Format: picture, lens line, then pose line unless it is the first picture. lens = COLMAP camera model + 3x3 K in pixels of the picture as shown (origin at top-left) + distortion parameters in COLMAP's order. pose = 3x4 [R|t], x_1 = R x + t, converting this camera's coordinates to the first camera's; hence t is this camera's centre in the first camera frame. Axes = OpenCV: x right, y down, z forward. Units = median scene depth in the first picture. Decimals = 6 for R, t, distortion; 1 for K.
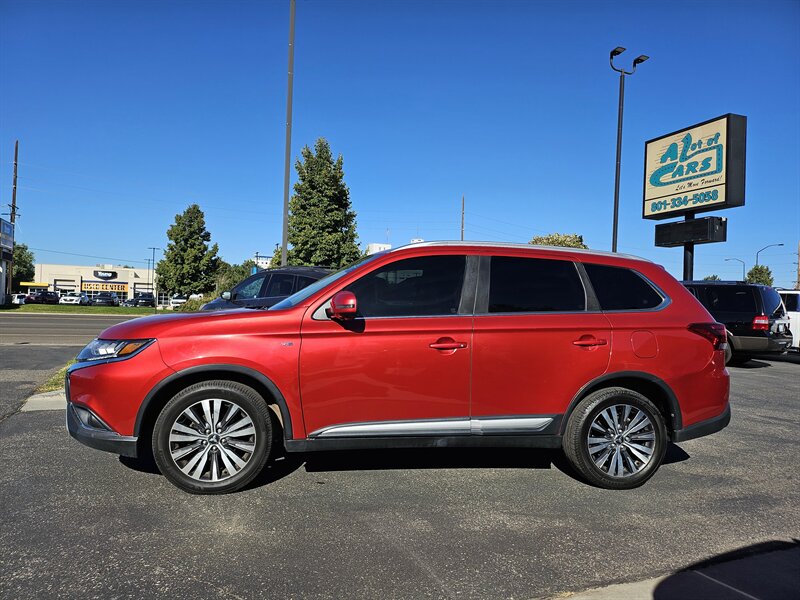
lens RADIAL K [[570.7, 0, 397.8], [0, 570.7, 308.4], [0, 0, 1]] dist [0.071001, -0.082386]
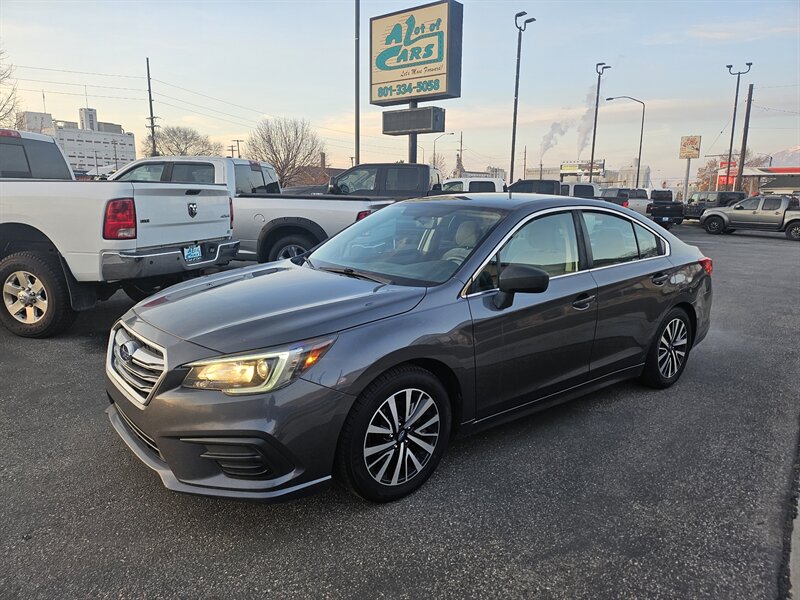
lens RADIAL K [[559.8, 0, 401.1], [0, 559.8, 310.5], [0, 0, 1]] dist [0.079323, -0.086276]
pose [[0.865539, -0.118606, 0.486595, -0.045682], [0.014609, 0.977121, 0.212184, -0.015998], [-0.500628, -0.176545, 0.847469, 0.100086]]
